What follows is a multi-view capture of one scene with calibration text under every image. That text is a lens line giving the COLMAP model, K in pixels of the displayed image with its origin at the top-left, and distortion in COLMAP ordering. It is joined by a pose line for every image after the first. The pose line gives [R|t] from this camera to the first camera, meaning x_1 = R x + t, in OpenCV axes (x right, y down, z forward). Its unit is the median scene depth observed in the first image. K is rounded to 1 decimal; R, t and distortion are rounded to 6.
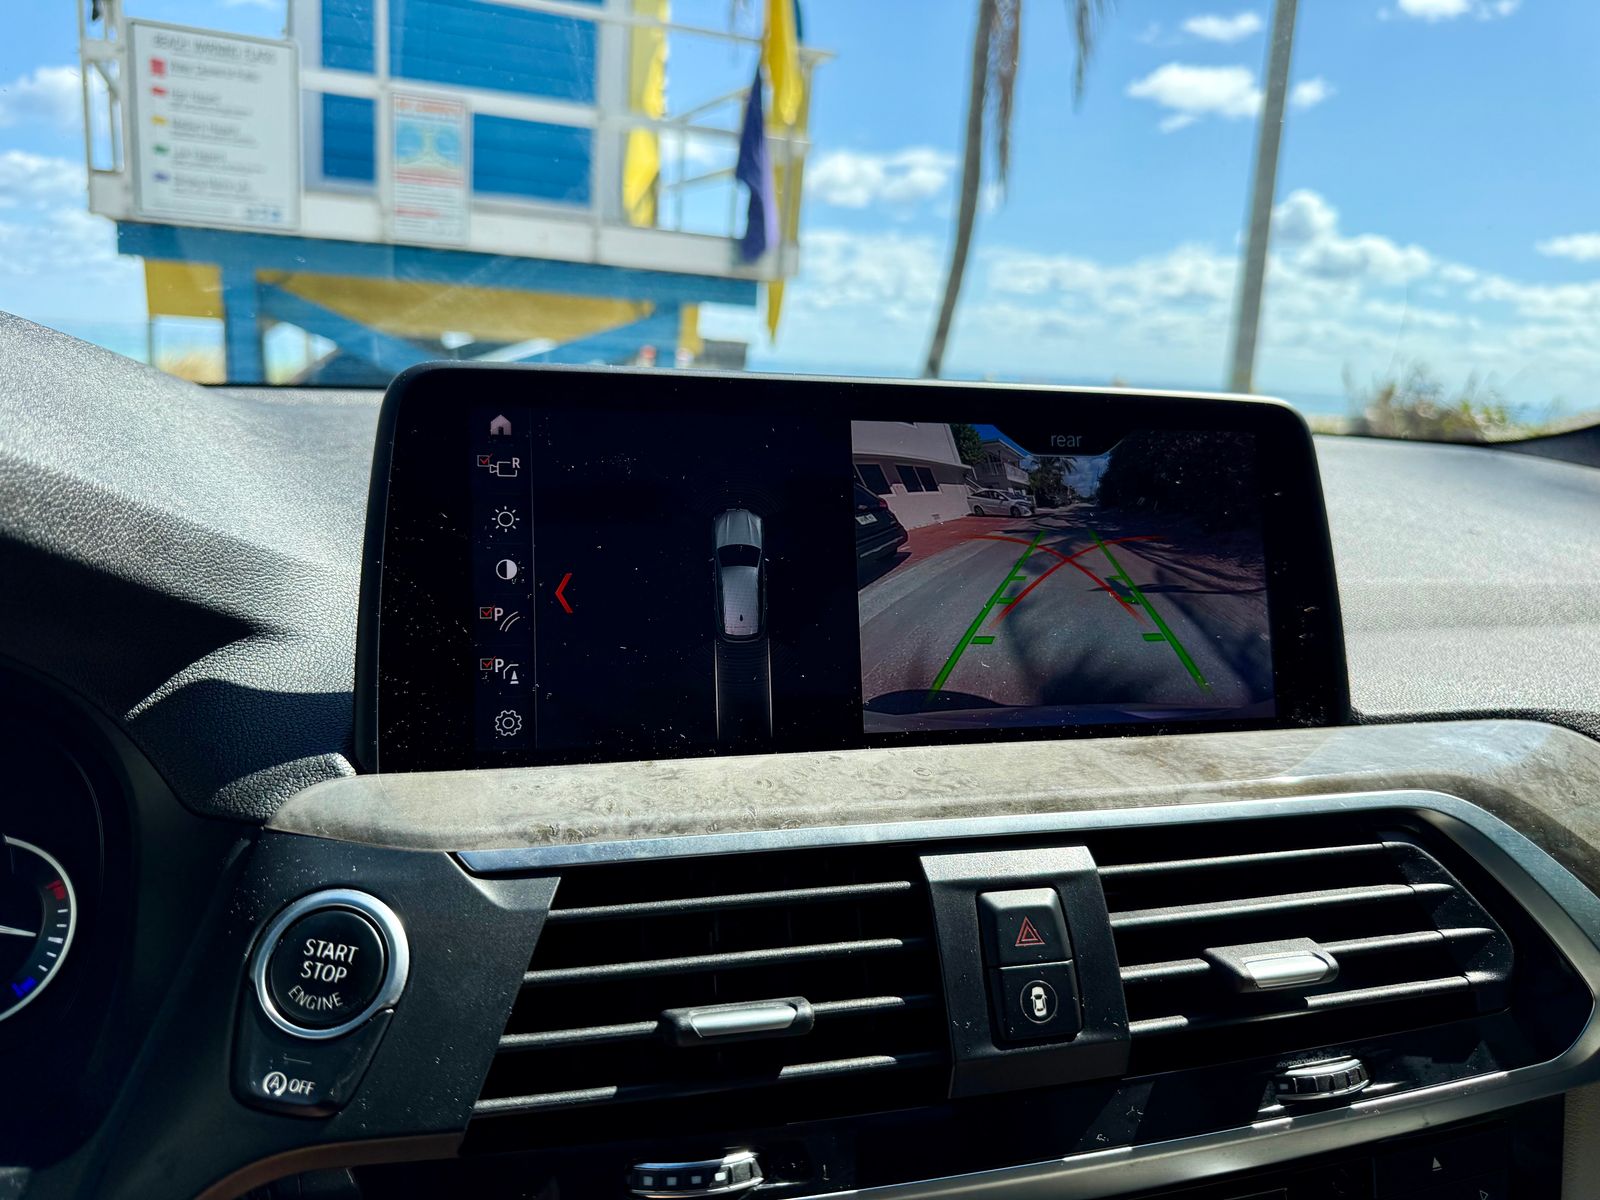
lens RADIAL K [[1154.1, 0, 805.4], [0, 1154.1, 589.4], [0, 0, 1]] dist [0.033590, -0.046081]
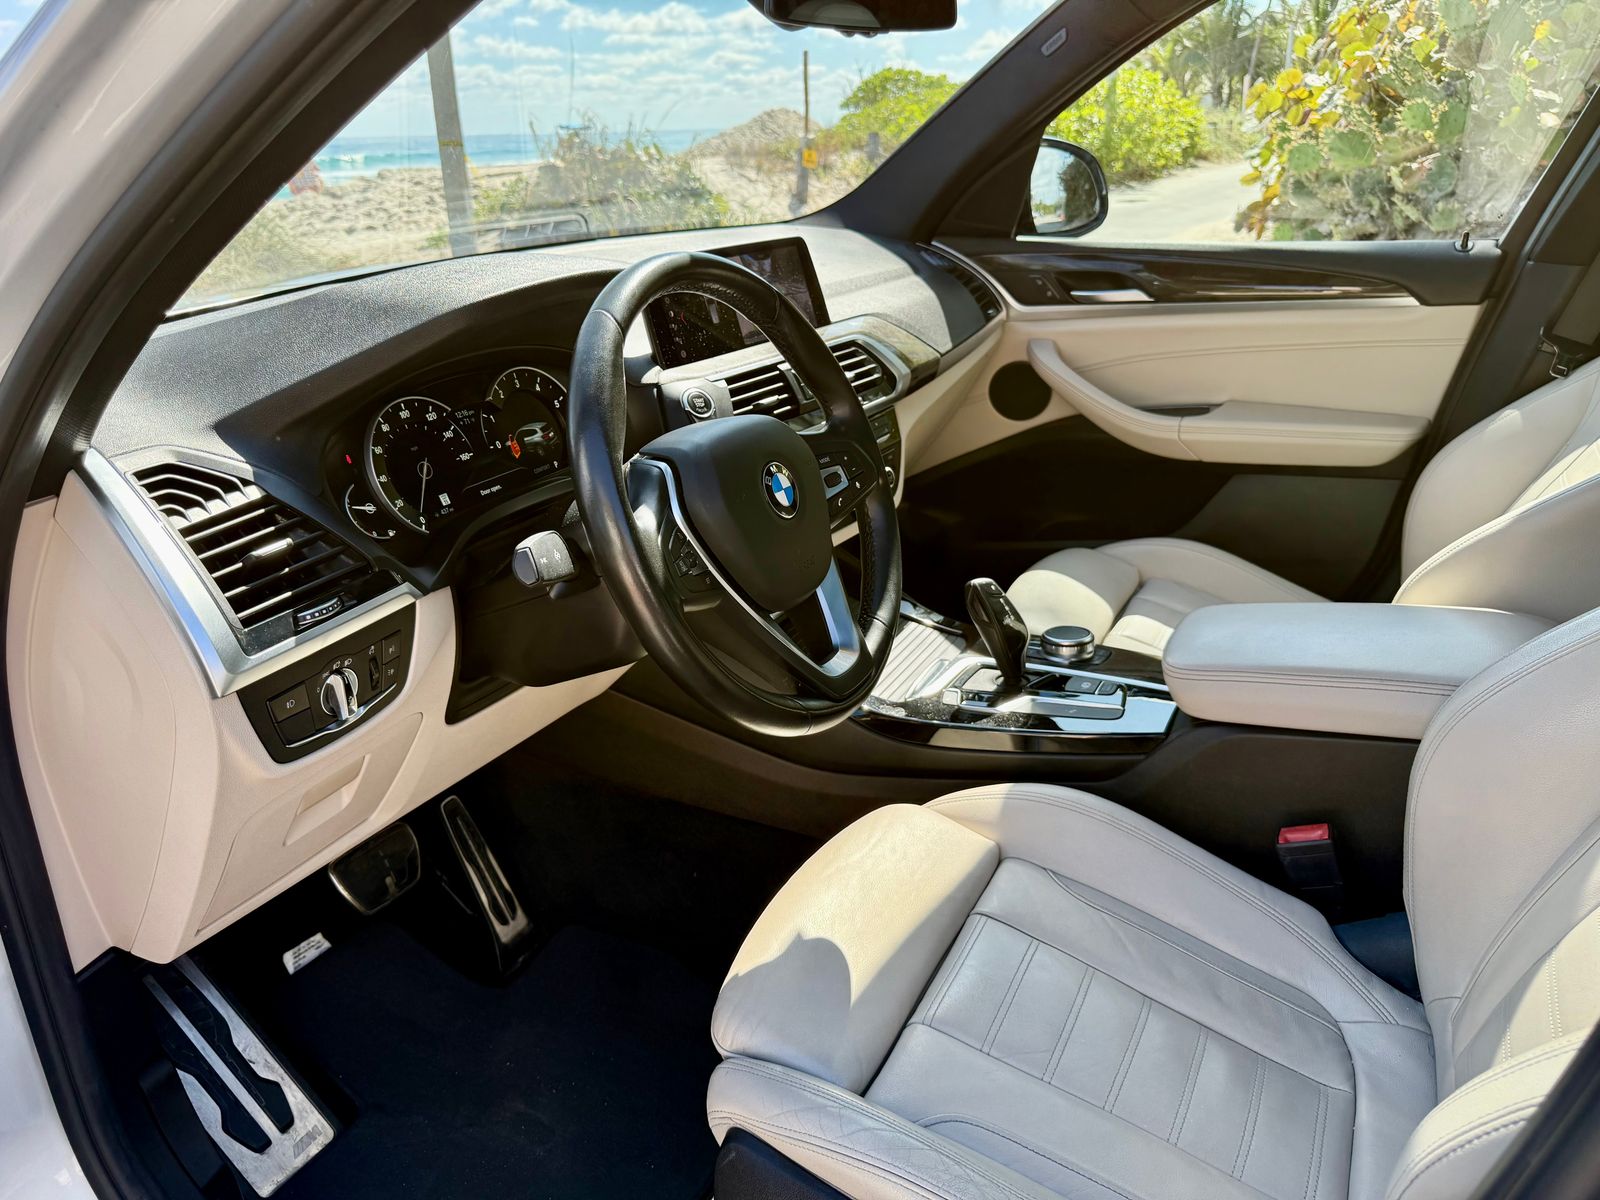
lens RADIAL K [[1154.1, 0, 788.4], [0, 1154.1, 591.7], [0, 0, 1]] dist [0.033590, -0.046081]
pose [[0.788985, -0.302568, 0.534748, -0.128521], [0.192783, 0.948298, 0.252123, -0.002091], [-0.583385, -0.095831, 0.806522, -0.134632]]
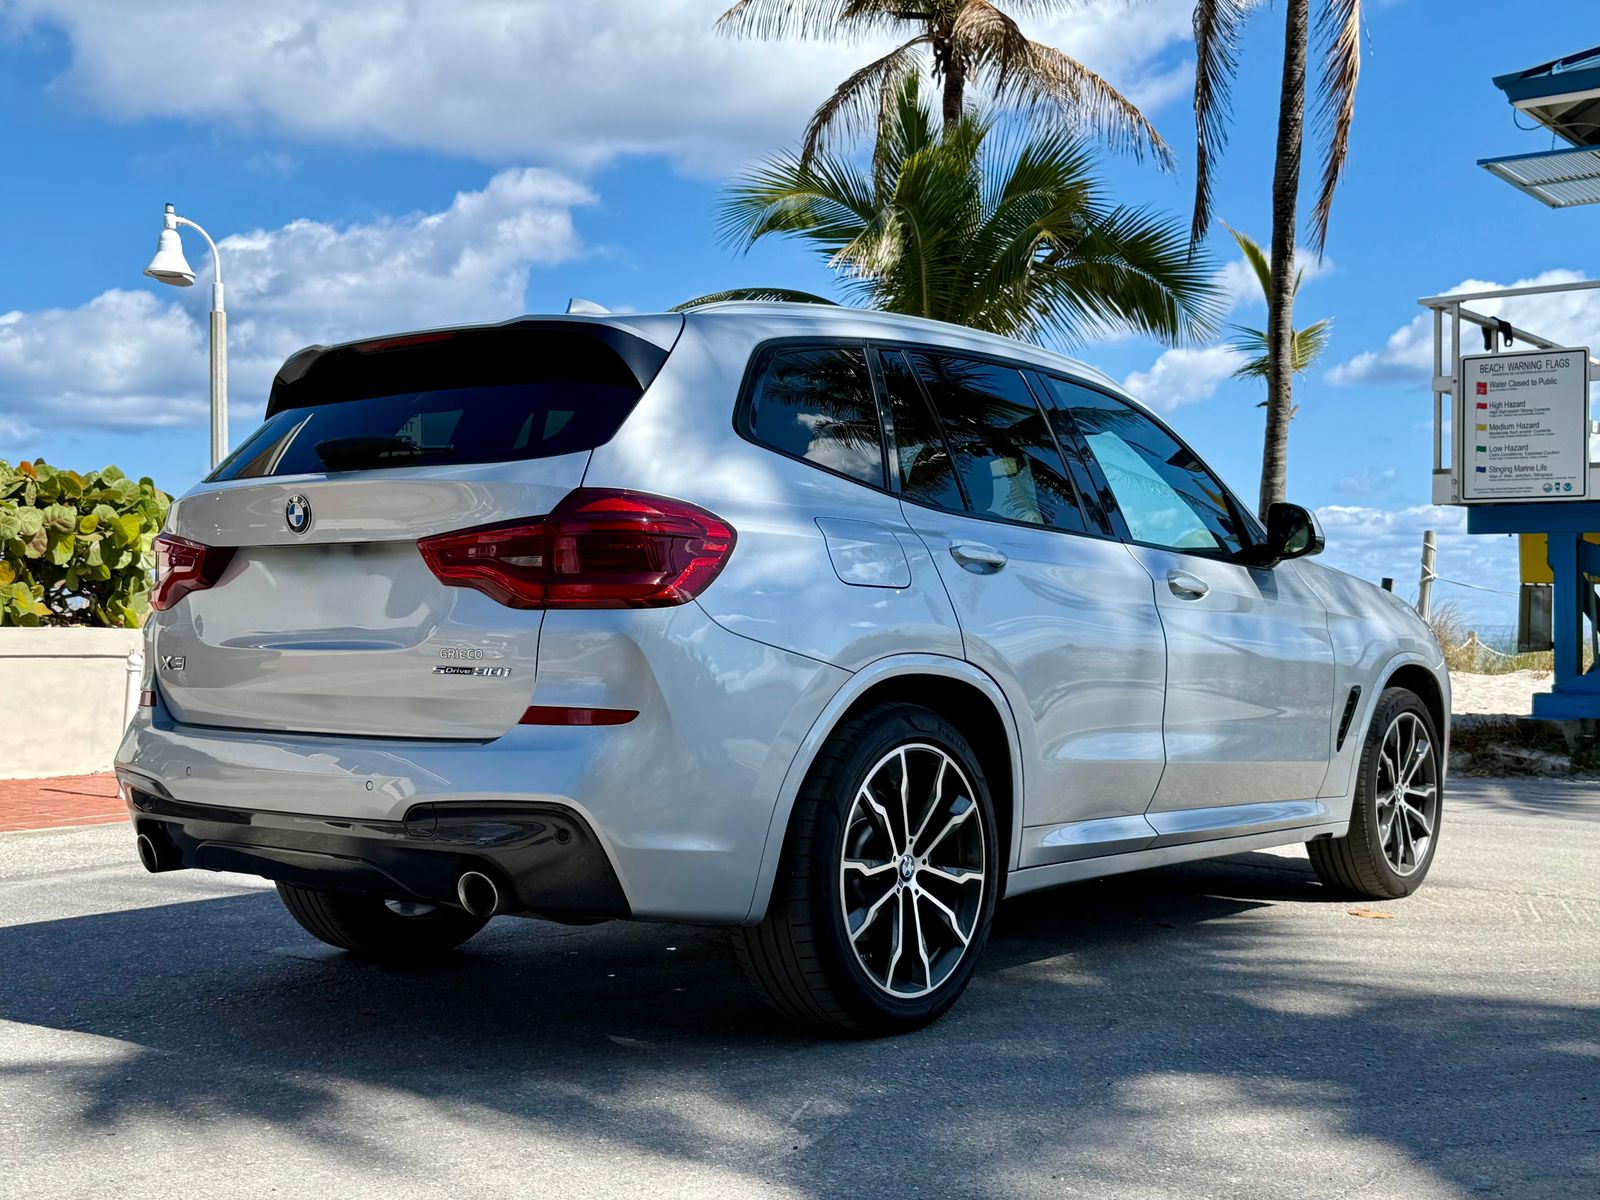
lens RADIAL K [[1891.4, 0, 805.0], [0, 1891.4, 584.5], [0, 0, 1]] dist [0.103584, 0.000000]
pose [[0.469965, -0.072215, -0.879726, 0.940867], [-0.152158, 0.975100, -0.161330, 0.220347], [0.869472, 0.209677, 0.447275, -0.560727]]
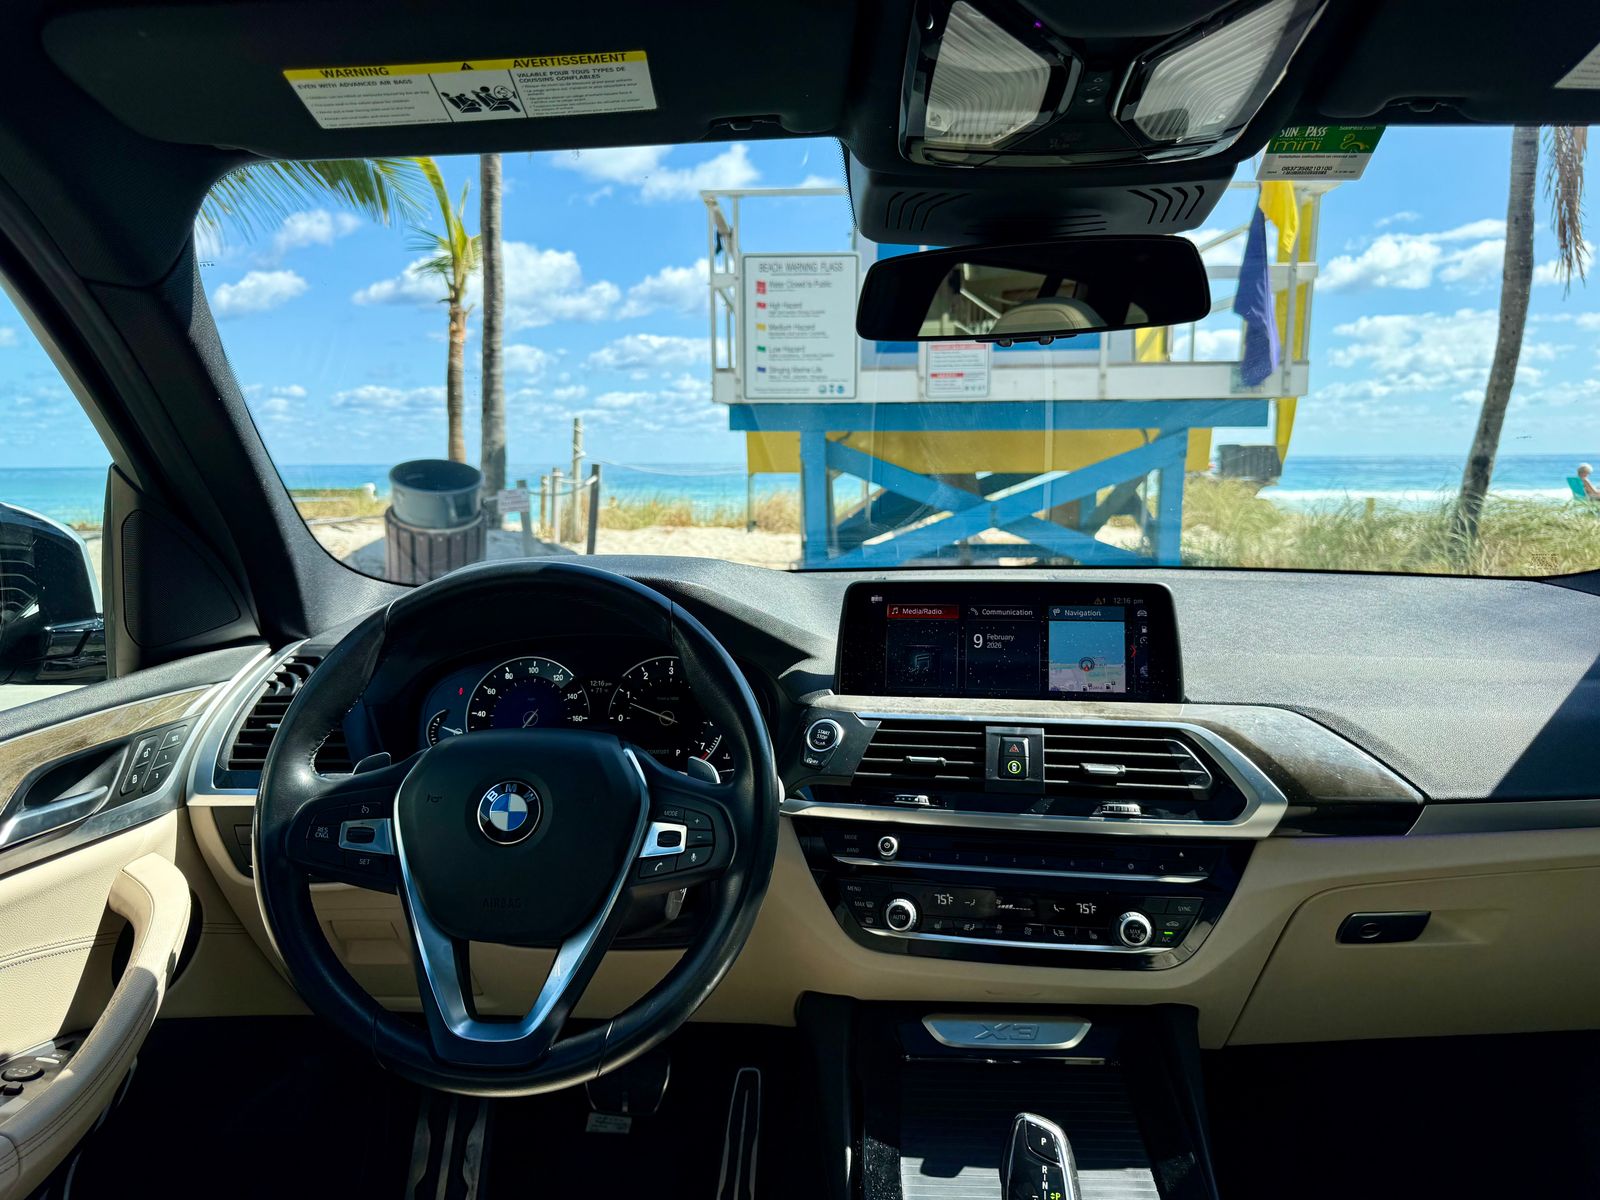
lens RADIAL K [[1154.1, 0, 791.8], [0, 1154.1, 610.7], [0, 0, 1]] dist [0.033590, -0.046081]
pose [[0.892972, -0.006857, -0.450059, 0.059662], [-0.028605, 0.996998, -0.071944, 0.008338], [0.449202, 0.077118, 0.890096, -0.121794]]
